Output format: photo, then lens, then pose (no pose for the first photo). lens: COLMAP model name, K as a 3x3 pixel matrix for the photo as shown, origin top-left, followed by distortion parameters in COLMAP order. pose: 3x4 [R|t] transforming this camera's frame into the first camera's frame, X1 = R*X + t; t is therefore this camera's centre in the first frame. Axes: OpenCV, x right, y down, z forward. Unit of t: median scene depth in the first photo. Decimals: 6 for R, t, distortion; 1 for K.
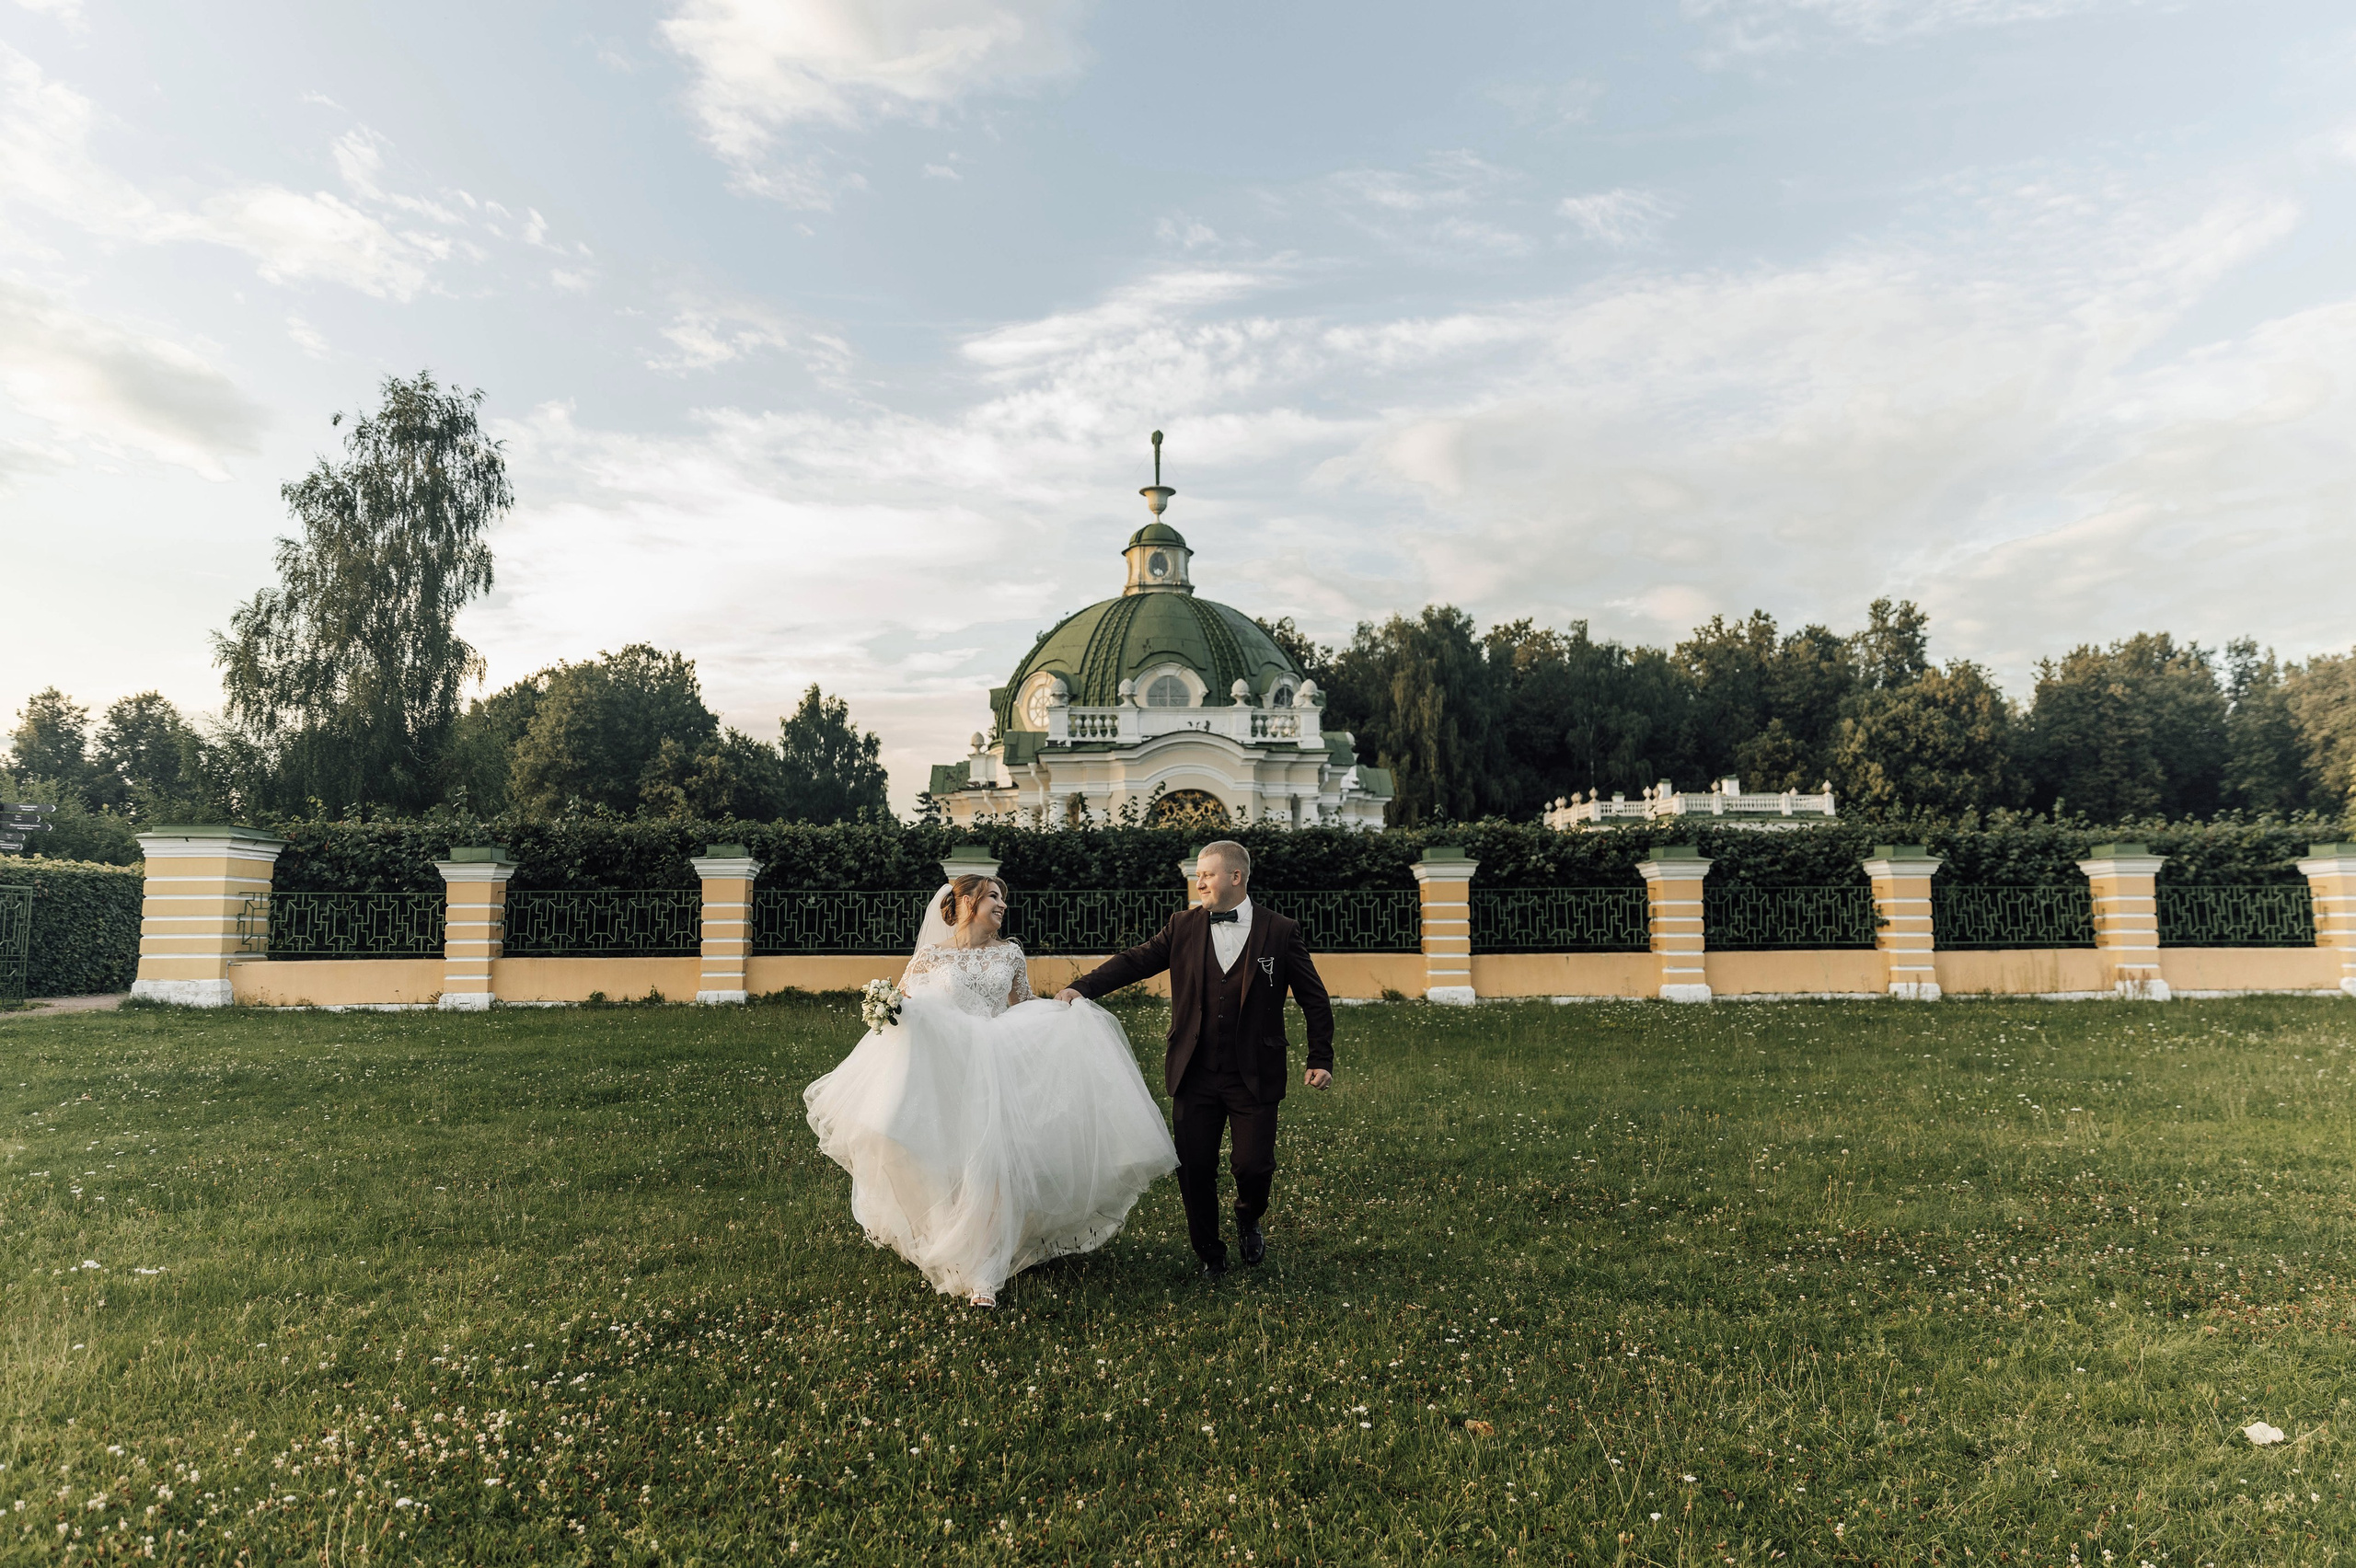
lens RADIAL K [[1516.3, 0, 1178.0], [0, 1516.3, 784.0], [0, 0, 1]] dist [0.014397, -0.004590]
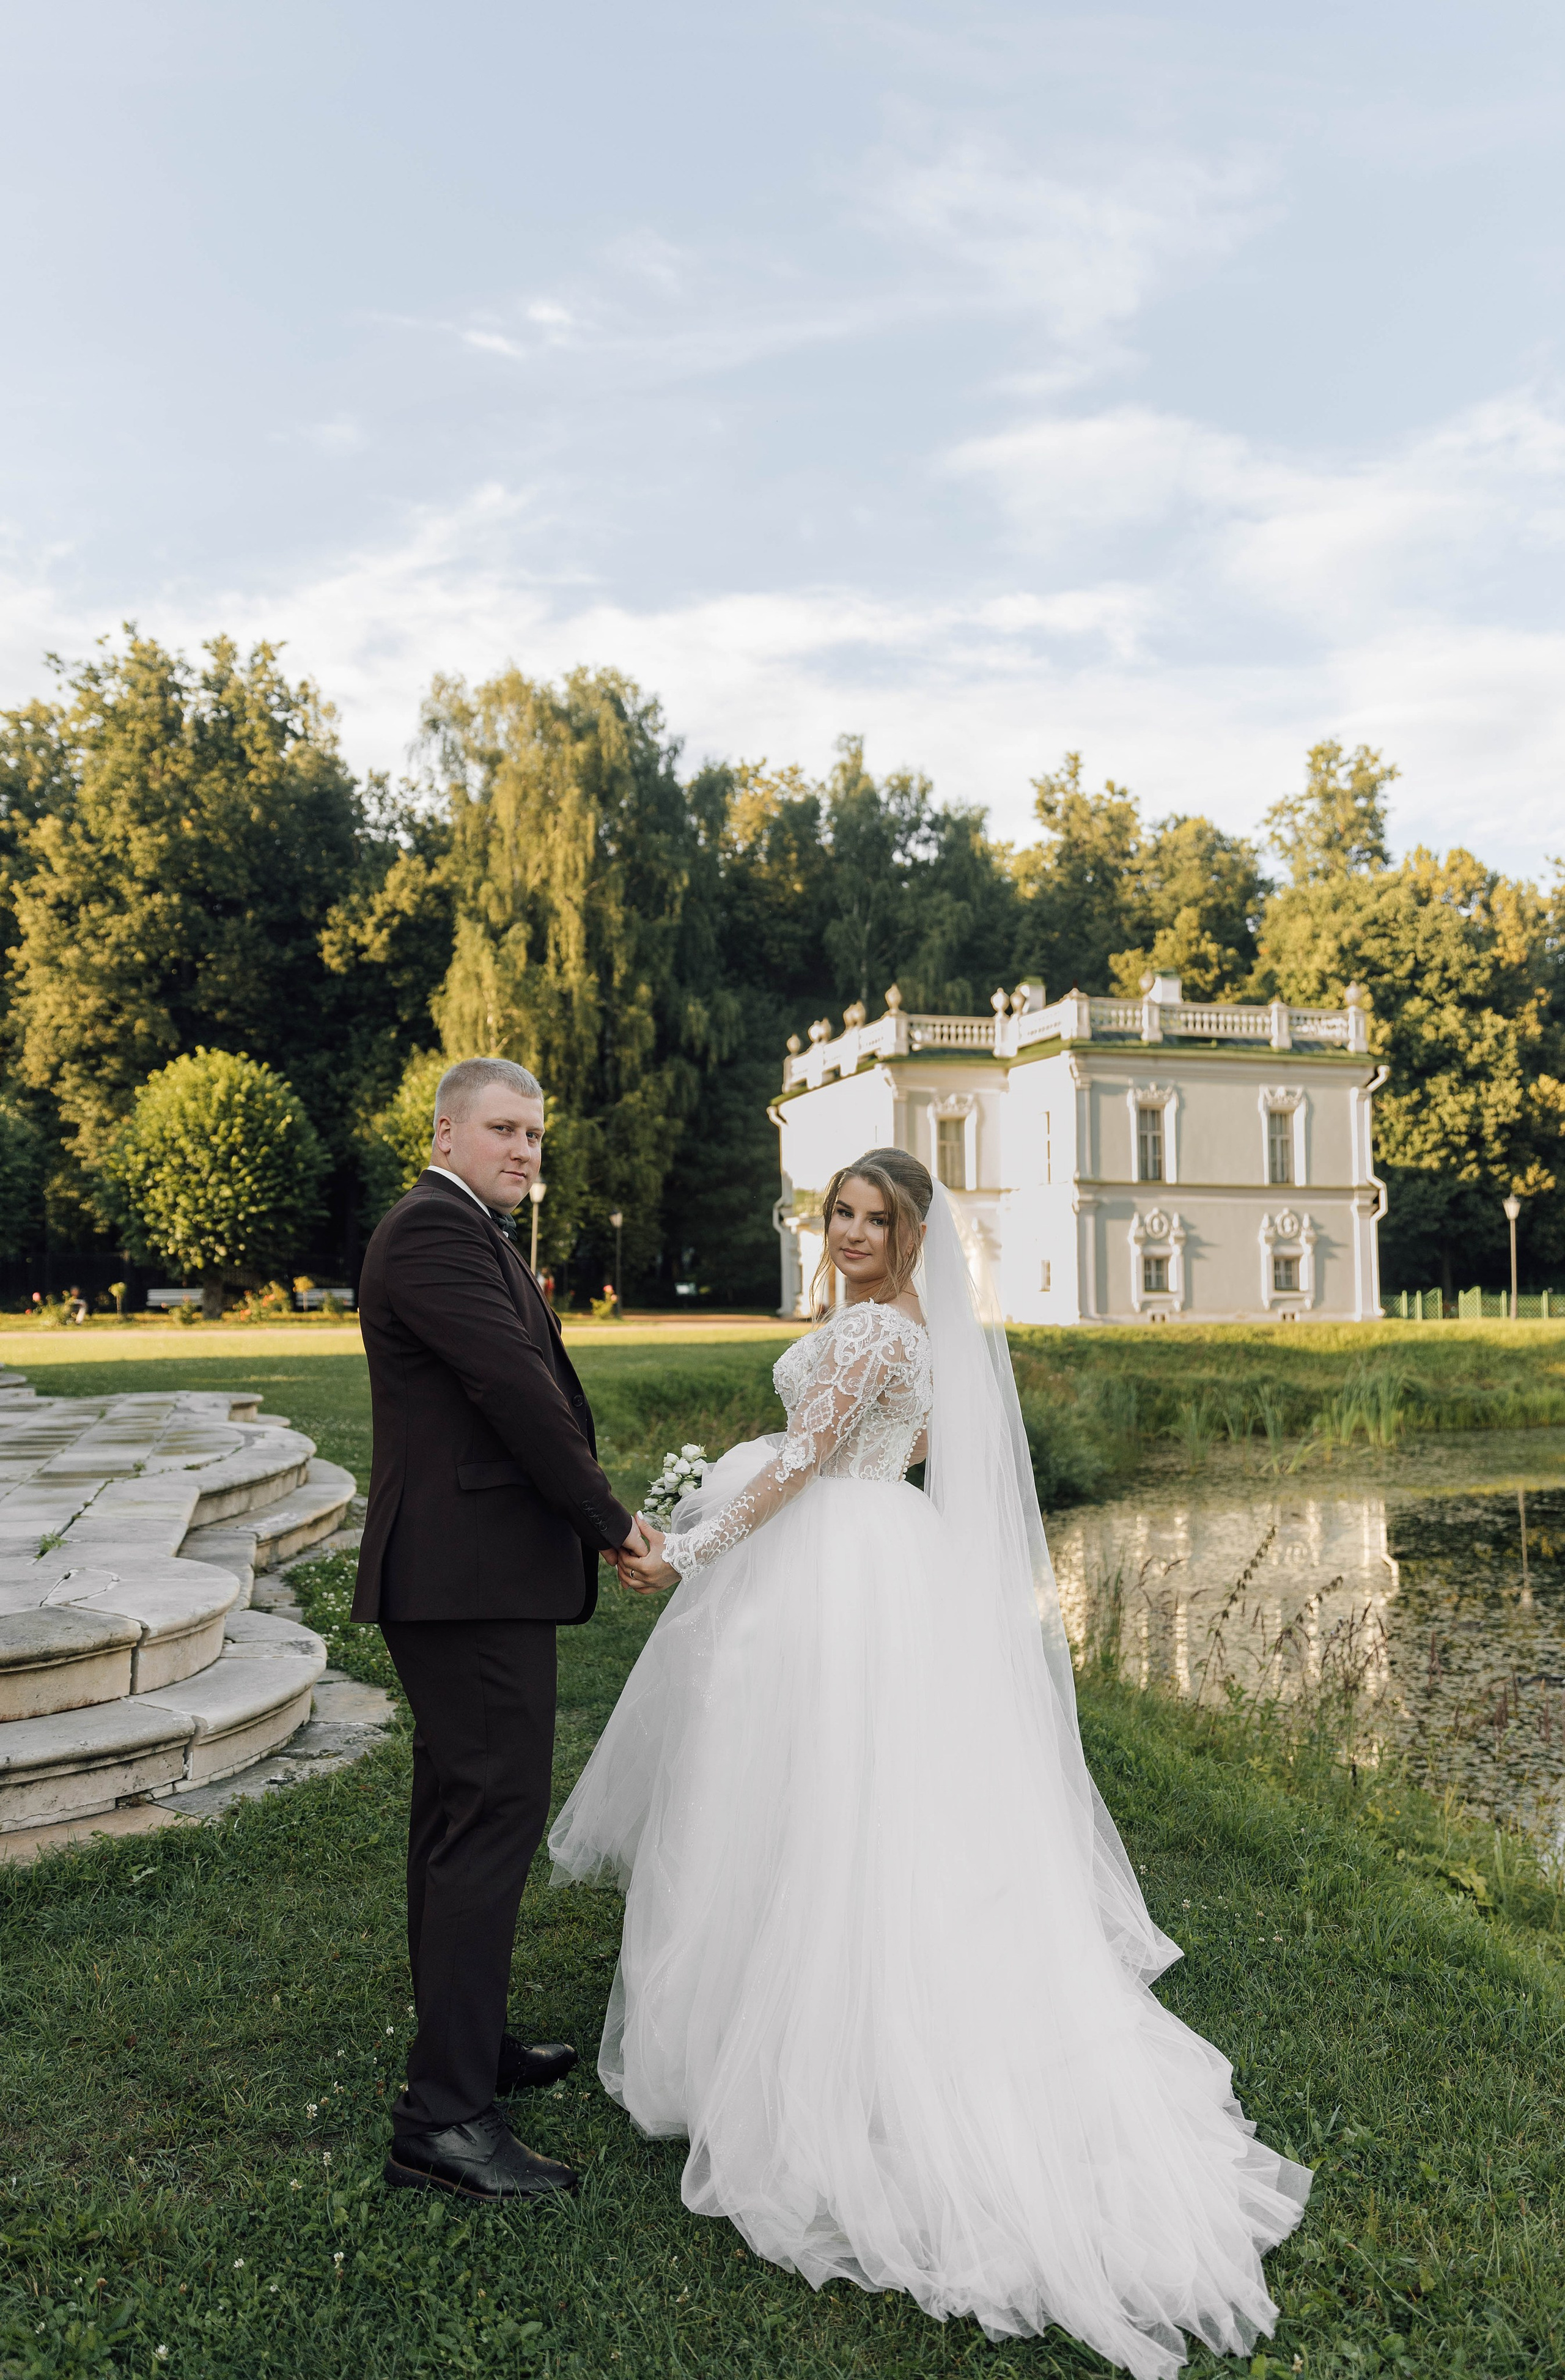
lens RADIAL K [[1699.4, 0, 747.7], [0, 1699.4, 1176.6], [0, 0, 1]] dist [0.017687, -0.000098]
pose [[0.973980, 0.016710, 0.226017, 0.095627], [-0.025099, 0.999097, 0.034295, 0.038466], [-0.225240, -0.039076, 0.973519, 0.424517]]
